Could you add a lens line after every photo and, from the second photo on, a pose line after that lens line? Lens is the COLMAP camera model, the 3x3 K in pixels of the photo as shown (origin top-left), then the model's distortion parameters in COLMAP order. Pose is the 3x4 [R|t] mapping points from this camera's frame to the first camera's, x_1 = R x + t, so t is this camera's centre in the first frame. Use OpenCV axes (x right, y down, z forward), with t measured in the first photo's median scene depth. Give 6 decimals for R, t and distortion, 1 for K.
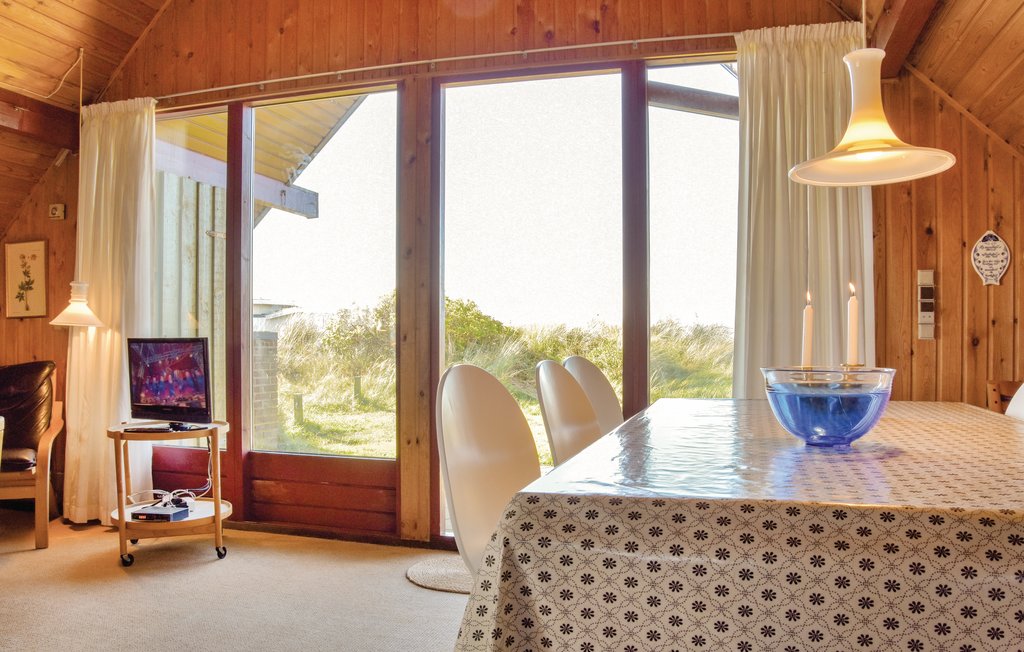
lens RADIAL K [[800.2, 0, 496.1], [0, 800.2, 339.8], [0, 0, 1]] dist [-0.087009, 0.010944]
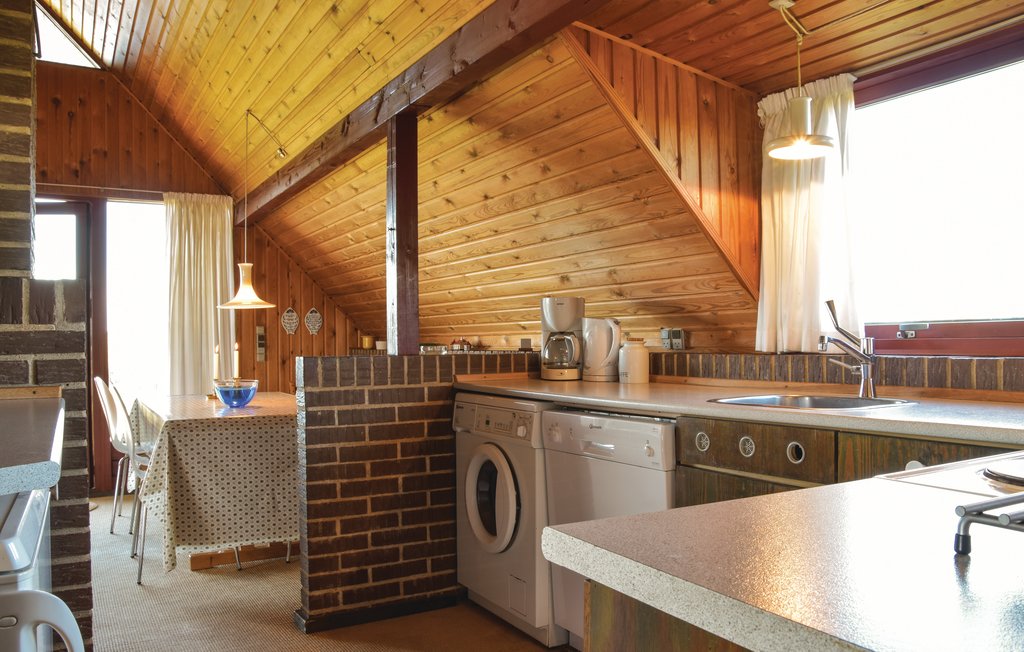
lens RADIAL K [[800.2, 0, 496.1], [0, 800.2, 339.8], [0, 0, 1]] dist [-0.087009, 0.010944]
pose [[0.687656, -0.009570, 0.725974, -0.507140], [0.012130, 0.999925, 0.001691, -0.051911], [-0.725936, 0.007643, 0.687720, -0.830869]]
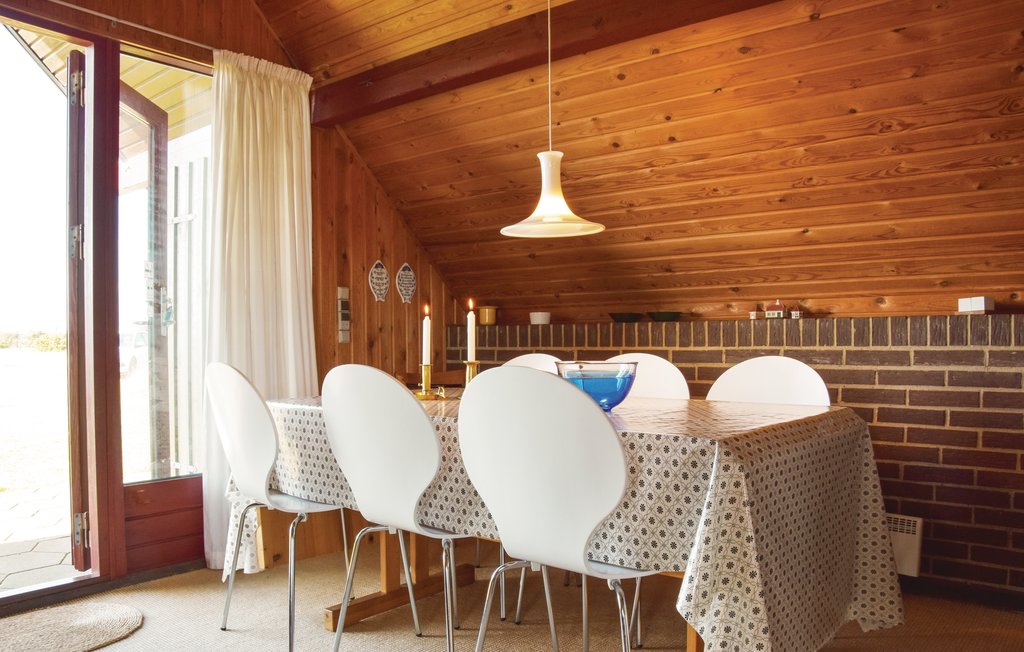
lens RADIAL K [[800.2, 0, 496.1], [0, 800.2, 339.8], [0, 0, 1]] dist [-0.087009, 0.010944]
pose [[0.403521, -0.004077, 0.914961, -0.525324], [0.008766, 0.999961, 0.000590, -0.003498], [-0.914928, 0.007783, 0.403542, 0.259078]]
